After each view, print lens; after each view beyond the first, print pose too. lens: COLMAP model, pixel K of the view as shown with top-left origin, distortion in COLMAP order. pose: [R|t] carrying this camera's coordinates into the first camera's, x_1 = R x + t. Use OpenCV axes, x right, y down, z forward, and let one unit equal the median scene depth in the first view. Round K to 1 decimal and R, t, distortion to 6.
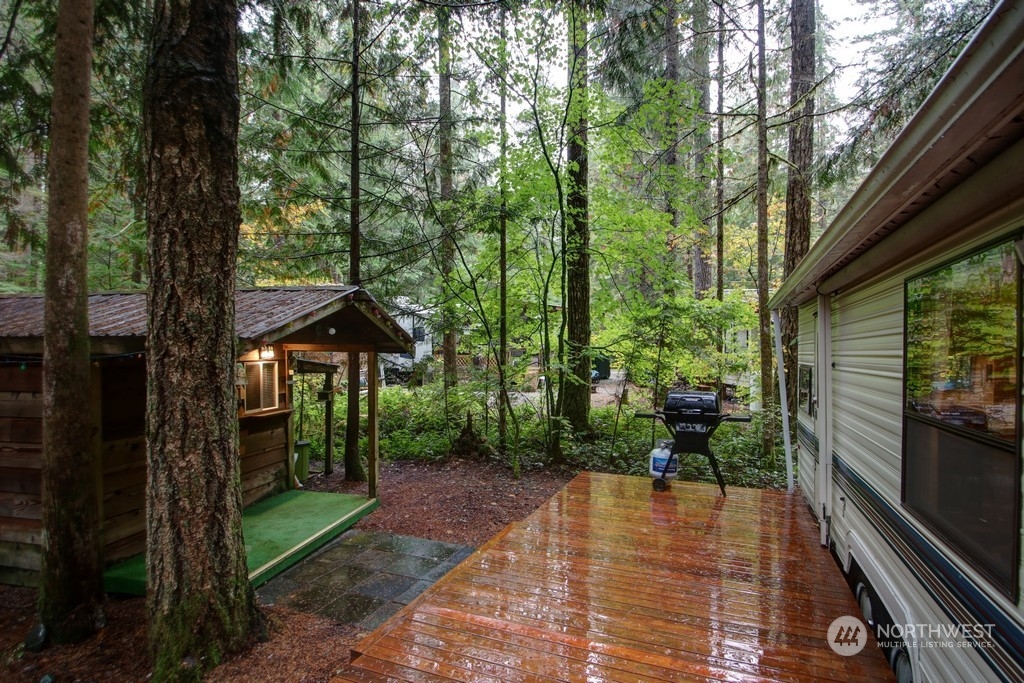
lens RADIAL K [[510.8, 0, 522.0], [0, 510.8, 355.9], [0, 0, 1]] dist [0.012465, -0.021161]
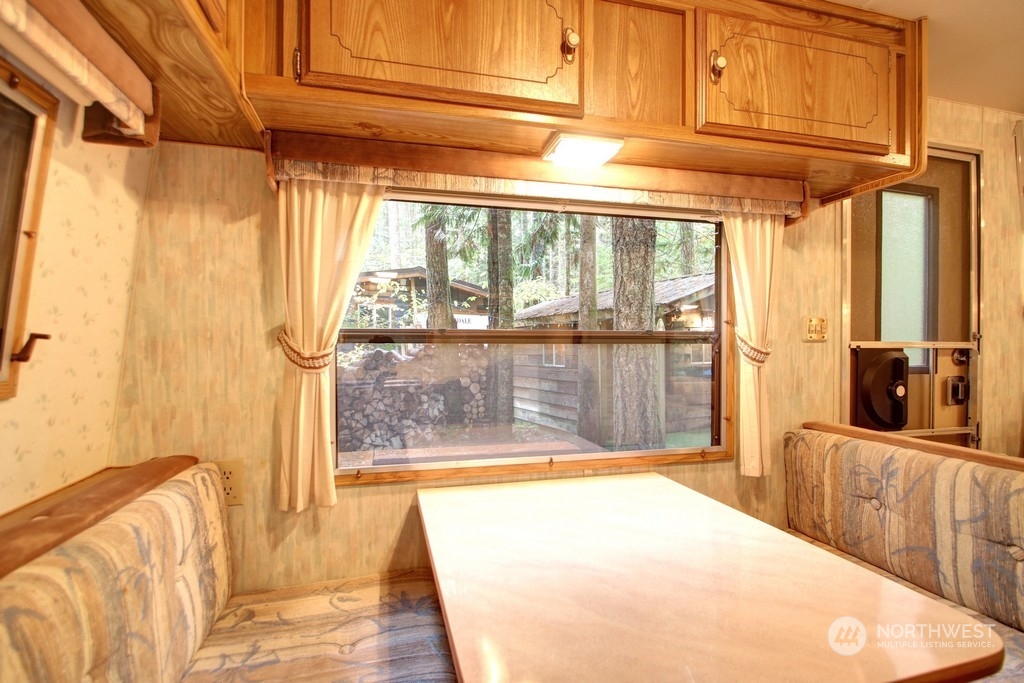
lens RADIAL K [[510.8, 0, 522.0], [0, 510.8, 355.9], [0, 0, 1]] dist [0.012465, -0.021161]
pose [[0.594052, 0.007746, -0.804390, 0.295653], [0.004732, 0.999903, 0.013123, 0.061708], [0.804413, -0.011602, 0.593957, -0.208797]]
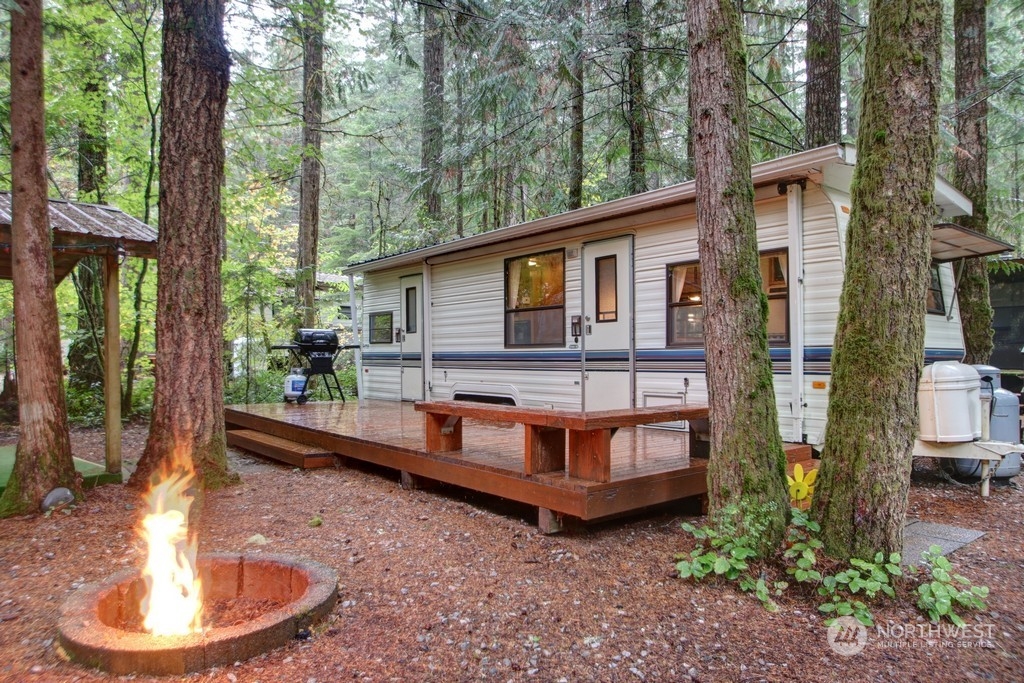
lens RADIAL K [[671.6, 0, 514.9], [0, 671.6, 357.4], [0, 0, 1]] dist [-0.001815, -0.001321]
pose [[0.491950, -0.009821, 0.870568, -0.839356], [0.009945, 0.999935, 0.005661, 0.125327], [-0.870567, 0.005873, 0.492015, -0.268490]]
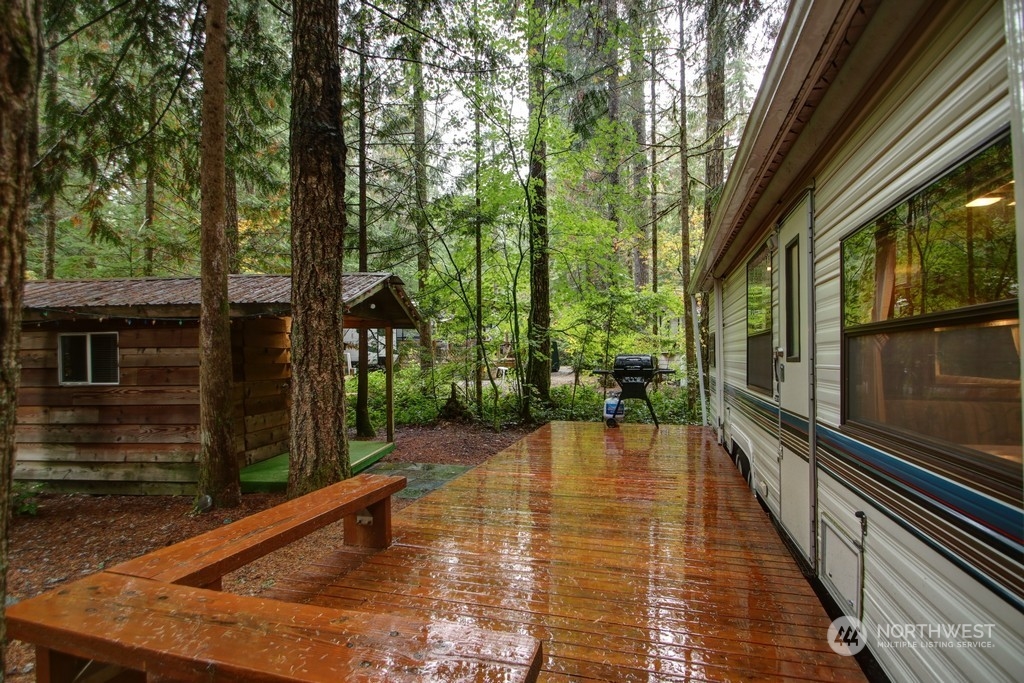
lens RADIAL K [[510.8, 0, 522.0], [0, 510.8, 355.9], [0, 0, 1]] dist [0.012465, -0.021161]
pose [[0.994133, -0.010176, 0.107682, -0.097669], [0.010807, 0.999928, -0.005284, 0.070913], [-0.107620, 0.006417, 0.994171, -0.285002]]
